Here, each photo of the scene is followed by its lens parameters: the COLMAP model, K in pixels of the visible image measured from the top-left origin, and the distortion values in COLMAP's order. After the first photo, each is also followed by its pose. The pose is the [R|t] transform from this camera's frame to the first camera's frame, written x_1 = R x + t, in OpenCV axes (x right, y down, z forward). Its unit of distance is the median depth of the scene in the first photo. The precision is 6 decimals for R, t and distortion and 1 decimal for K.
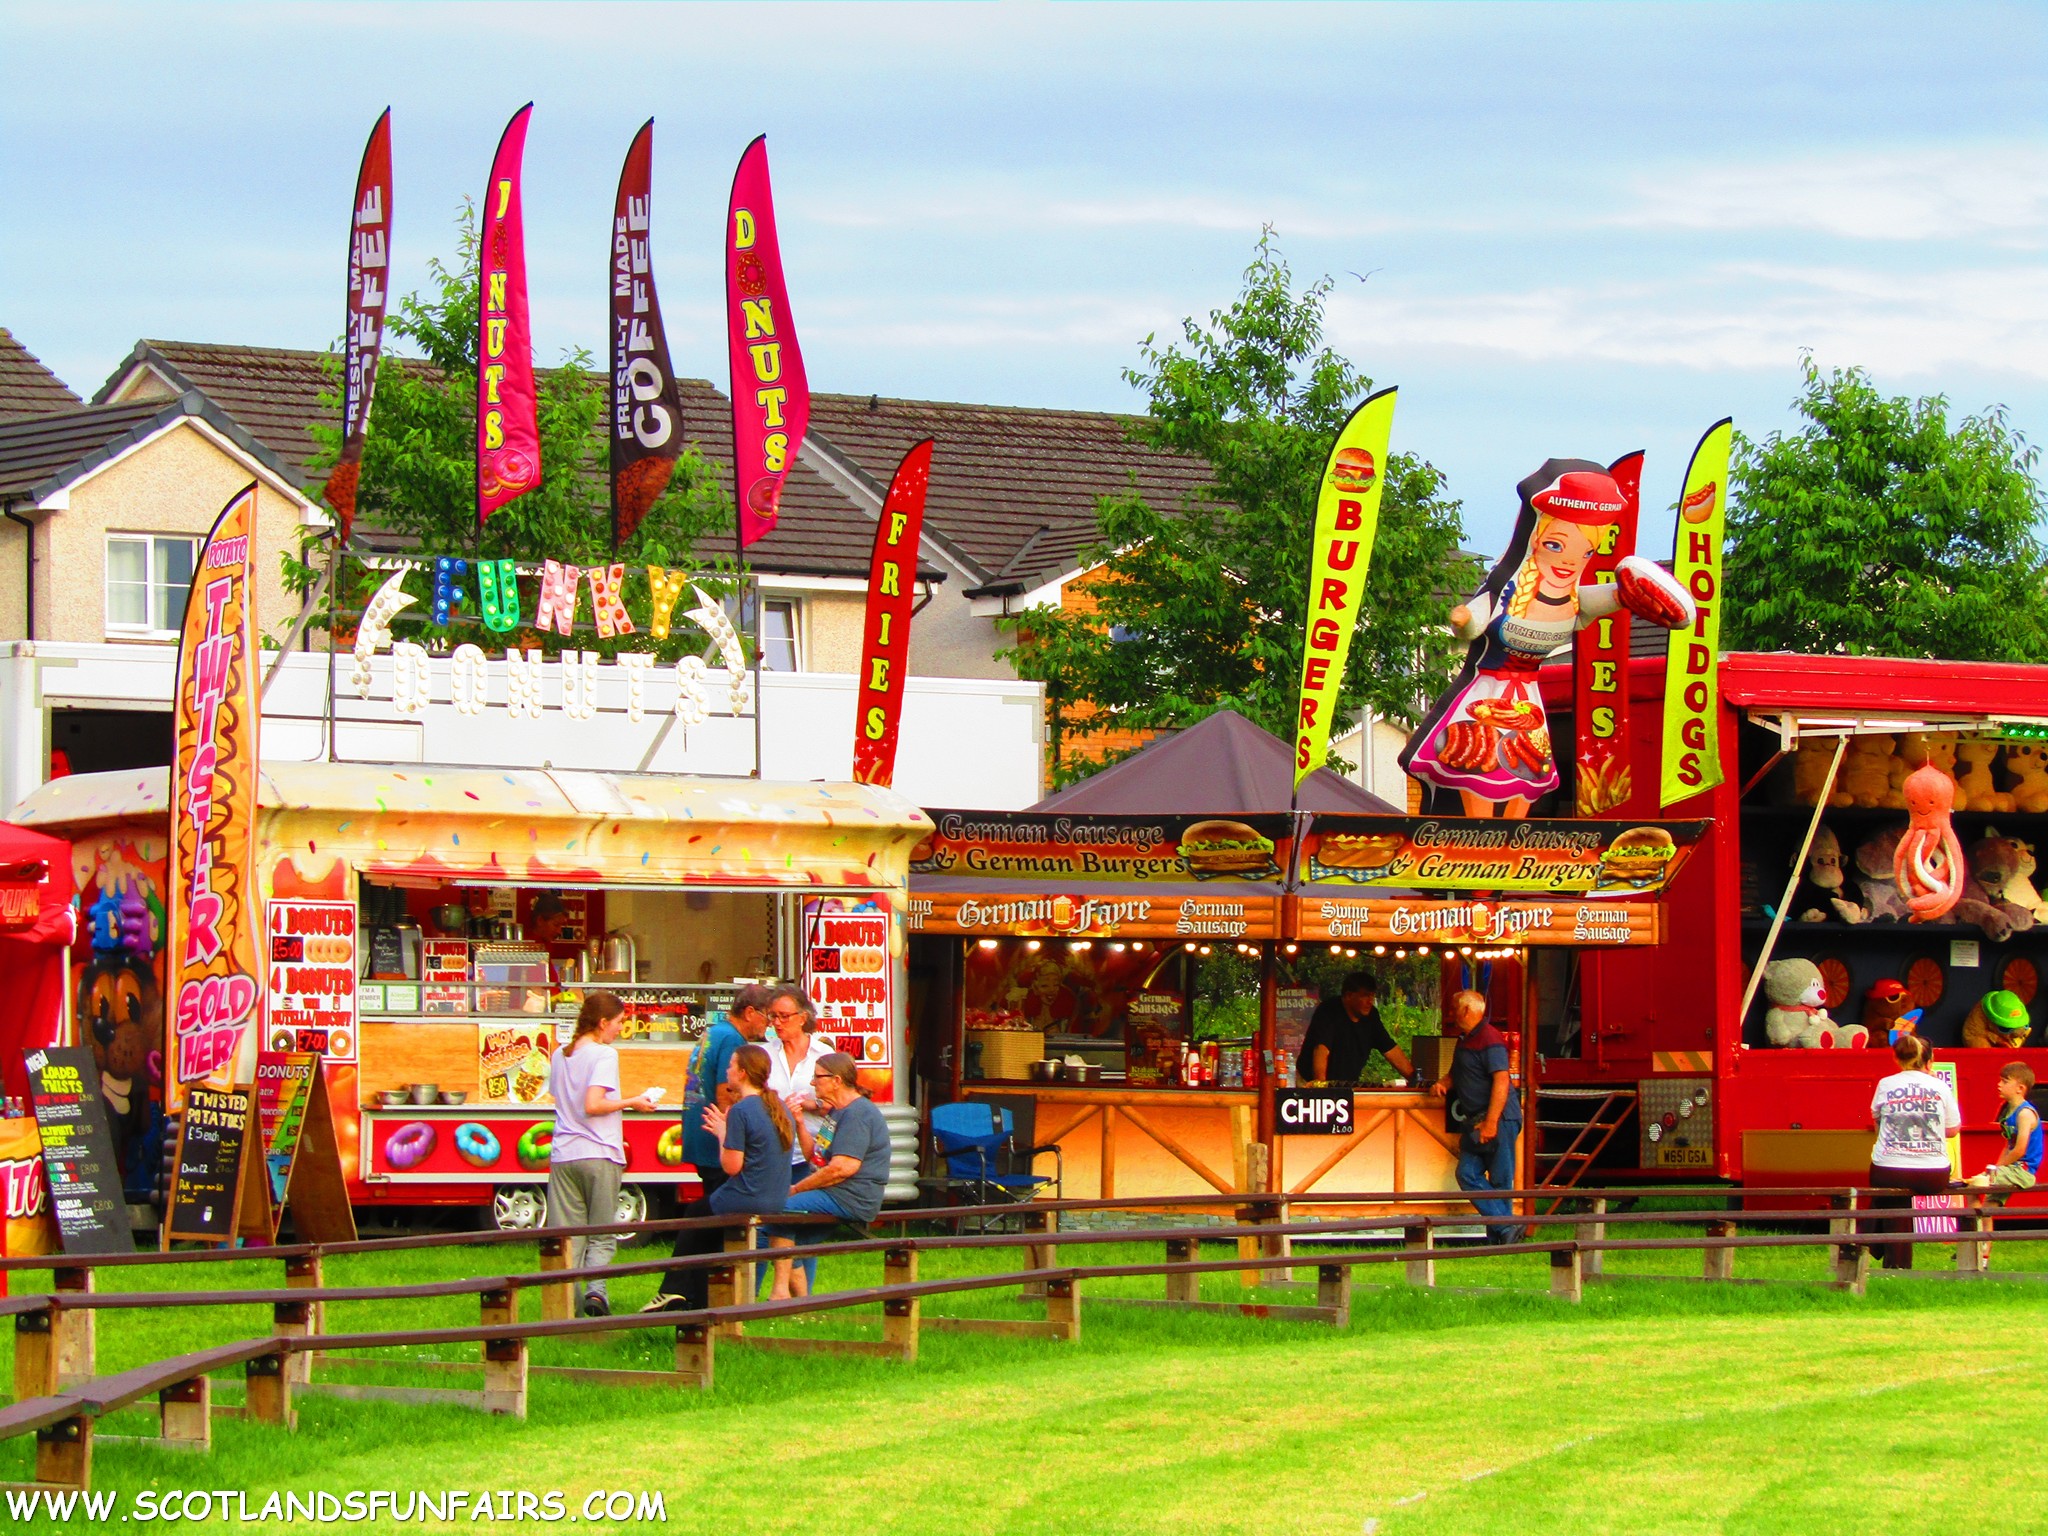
lens RADIAL K [[7693.4, 0, 1024.0], [0, 7693.4, 768.0], [0, 0, 1]] dist [0.144499, 5.966863]
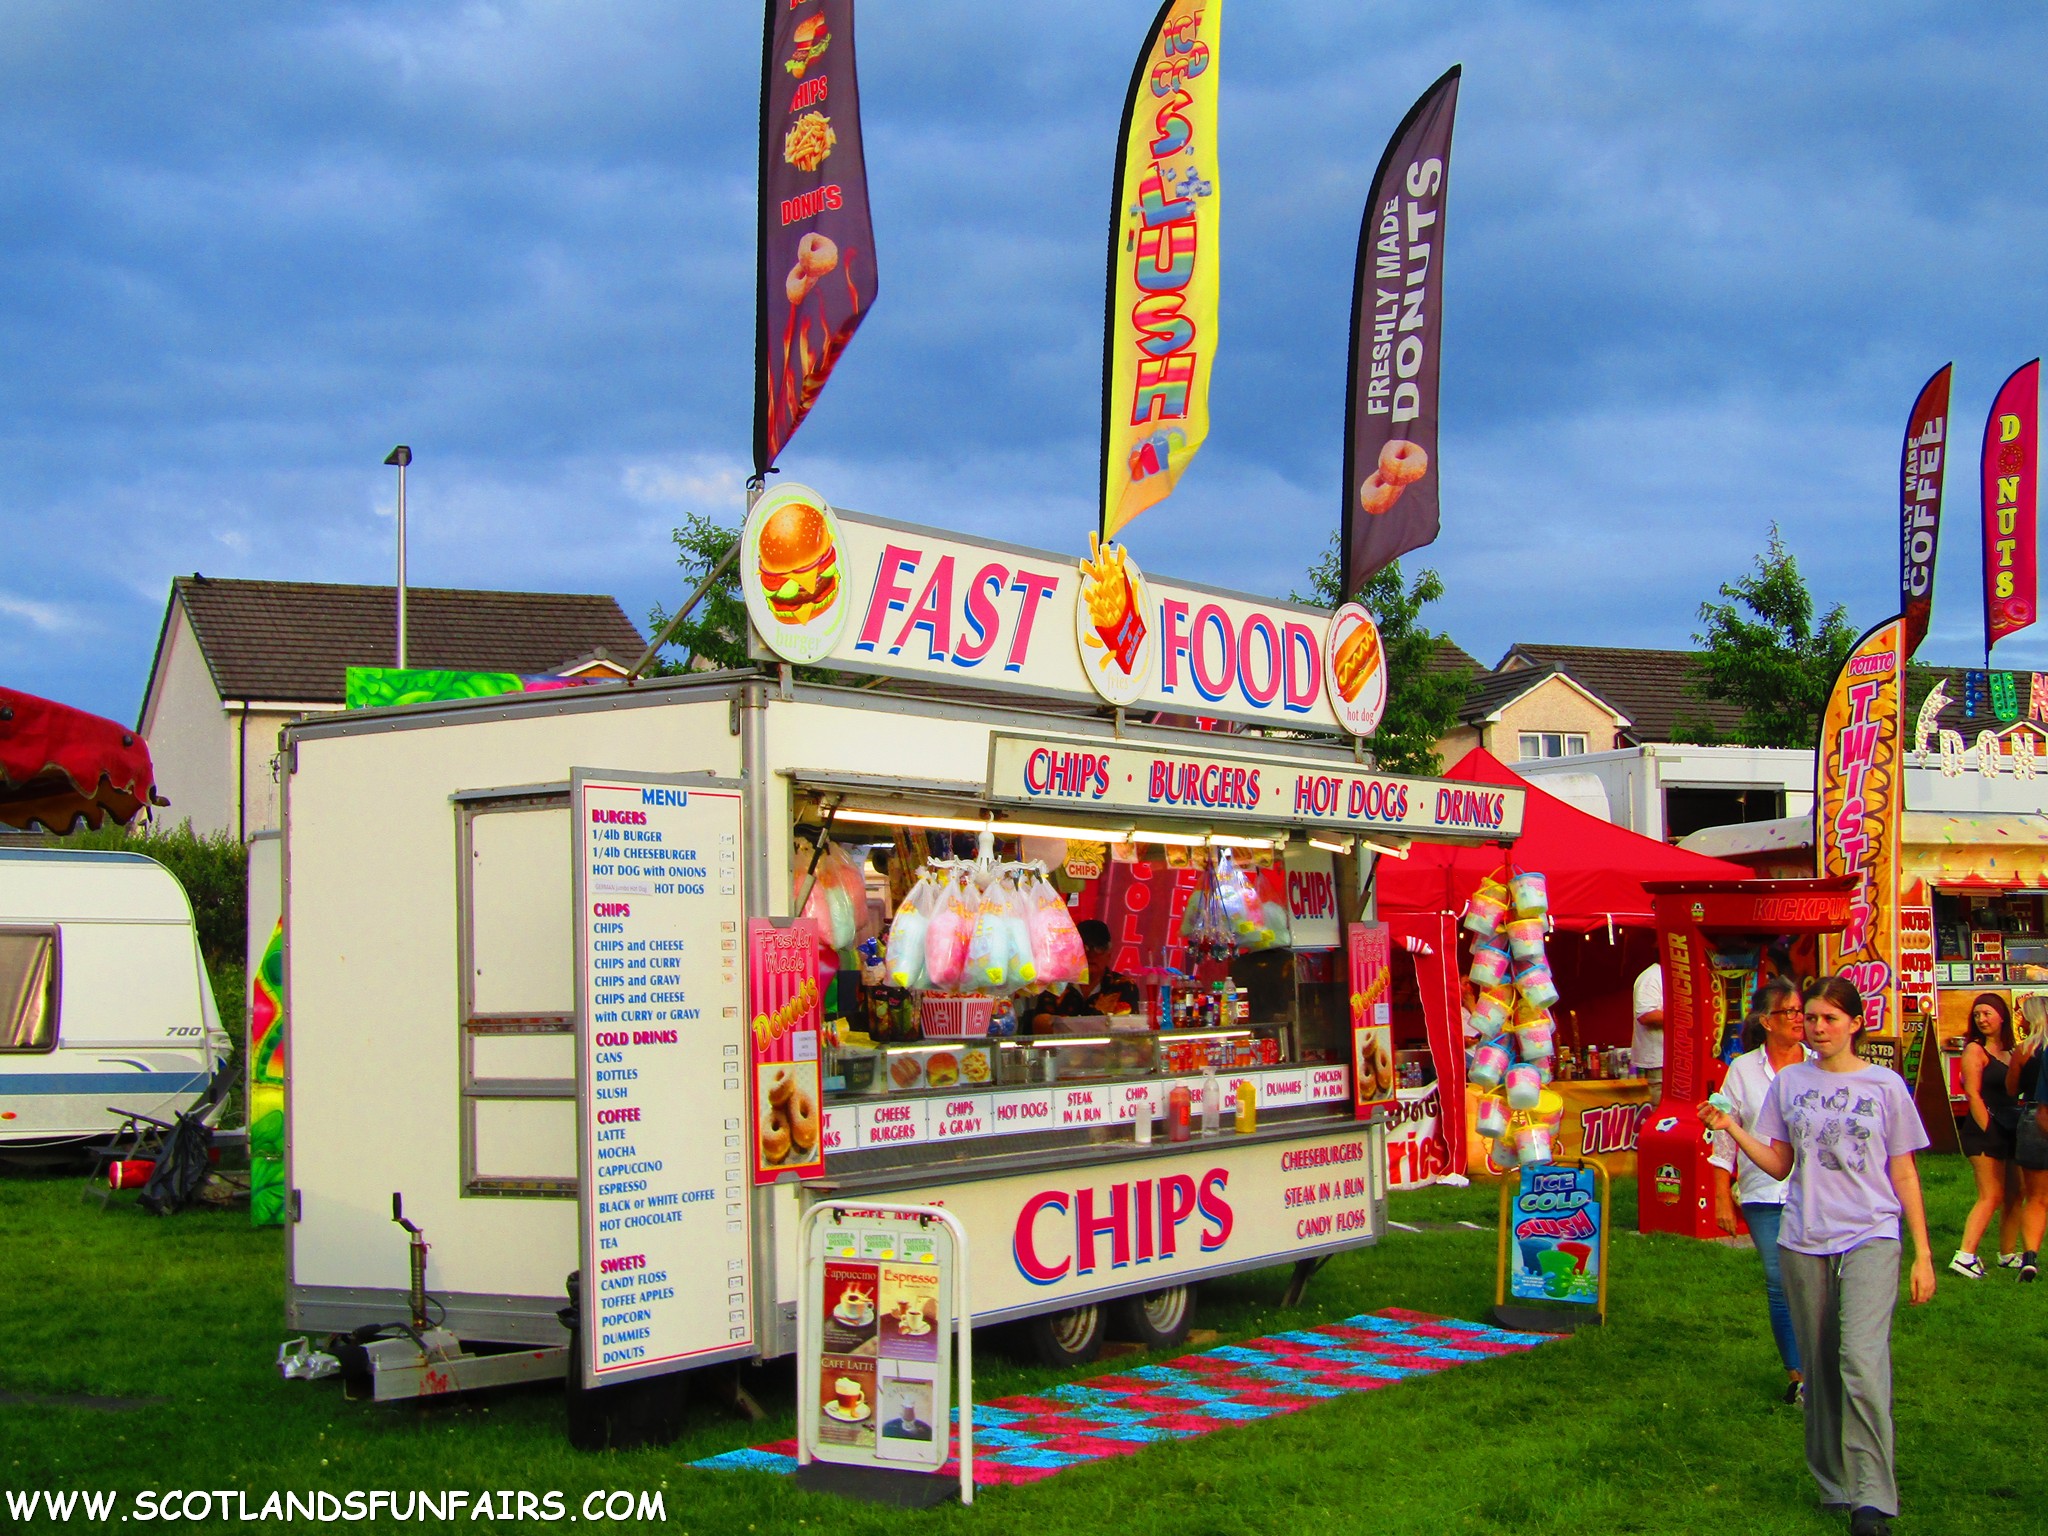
lens RADIAL K [[3014.7, 0, 1024.0], [0, 3014.7, 768.0], [0, 0, 1]] dist [0.005463, 0.025670]
pose [[0.968641, -0.033694, -0.246168, -0.110527], [0.026730, 0.999144, -0.031575, 0.004543], [0.247021, 0.024005, 0.968713, 0.403059]]
